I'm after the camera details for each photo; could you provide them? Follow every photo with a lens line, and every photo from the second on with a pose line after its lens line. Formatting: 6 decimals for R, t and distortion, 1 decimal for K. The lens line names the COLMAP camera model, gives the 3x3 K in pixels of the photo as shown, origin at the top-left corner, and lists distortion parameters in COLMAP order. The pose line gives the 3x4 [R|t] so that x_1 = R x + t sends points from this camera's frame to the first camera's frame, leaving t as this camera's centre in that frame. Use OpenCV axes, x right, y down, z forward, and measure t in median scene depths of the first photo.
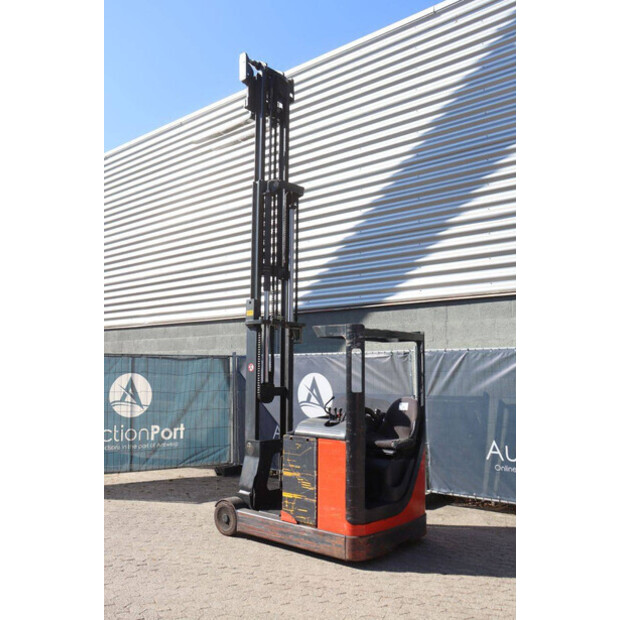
lens RADIAL K [[589.4, 0, 307.9], [0, 589.4, 315.6], [0, 0, 1]] dist [-0.051977, 0.000000]
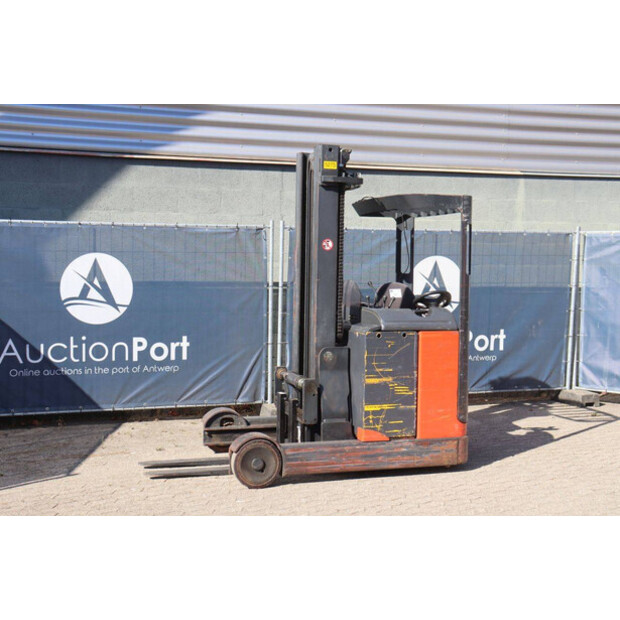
lens RADIAL K [[846.7, 0, 313.6], [0, 846.7, 300.9], [0, 0, 1]] dist [0.061817, 0.000000]
pose [[0.517086, -0.033169, 0.855290, -1.018766], [-0.087605, 0.991950, 0.091432, 0.067460], [-0.851438, -0.122206, 0.510018, 0.501315]]
